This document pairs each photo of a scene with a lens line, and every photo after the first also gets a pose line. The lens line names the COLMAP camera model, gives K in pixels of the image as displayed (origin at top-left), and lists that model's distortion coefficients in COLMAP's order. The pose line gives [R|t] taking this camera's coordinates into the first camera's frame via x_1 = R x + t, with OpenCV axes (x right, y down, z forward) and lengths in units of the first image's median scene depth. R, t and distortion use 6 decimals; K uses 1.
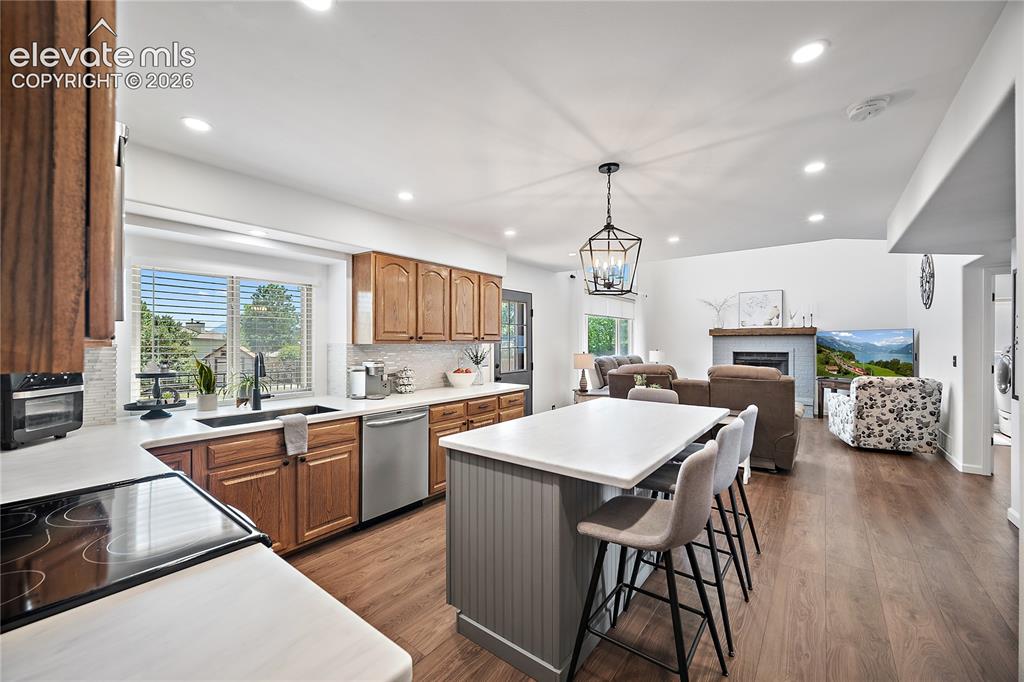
lens RADIAL K [[399.5, 0, 510.0], [0, 399.5, 345.1], [0, 0, 1]] dist [-0.000154, 0.000320]
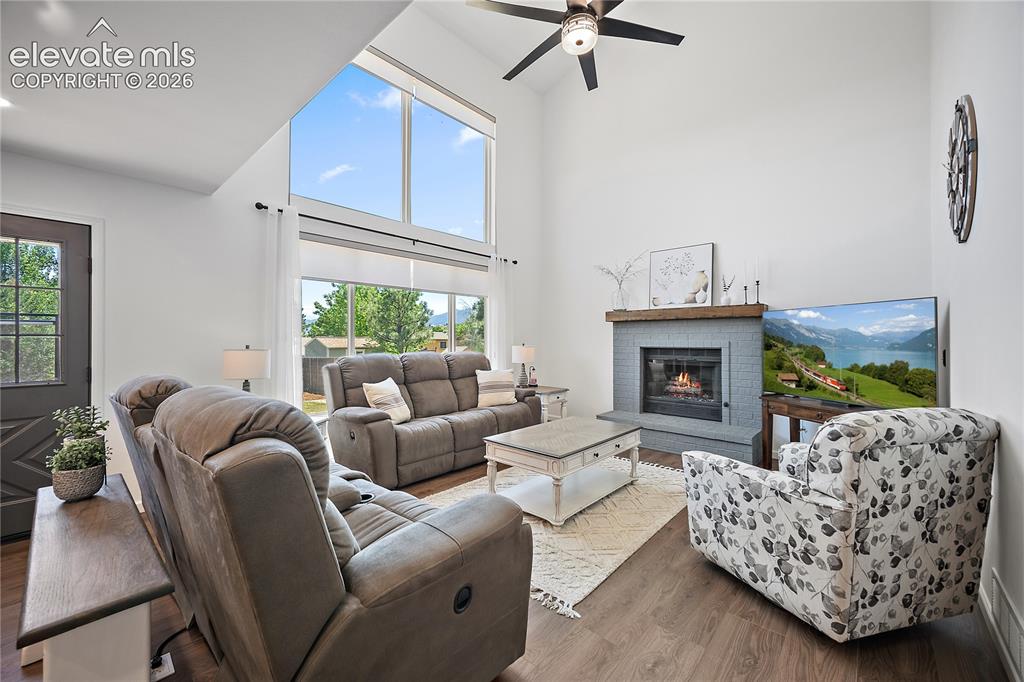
lens RADIAL K [[408.3, 0, 507.2], [0, 408.3, 338.8], [0, 0, 1]] dist [0.000183, -0.000019]
pose [[0.998182, -0.002415, -0.060224, 0.457523], [0.001911, 0.999963, -0.008434, 0.009553], [0.060242, 0.008303, 0.998149, 0.420182]]
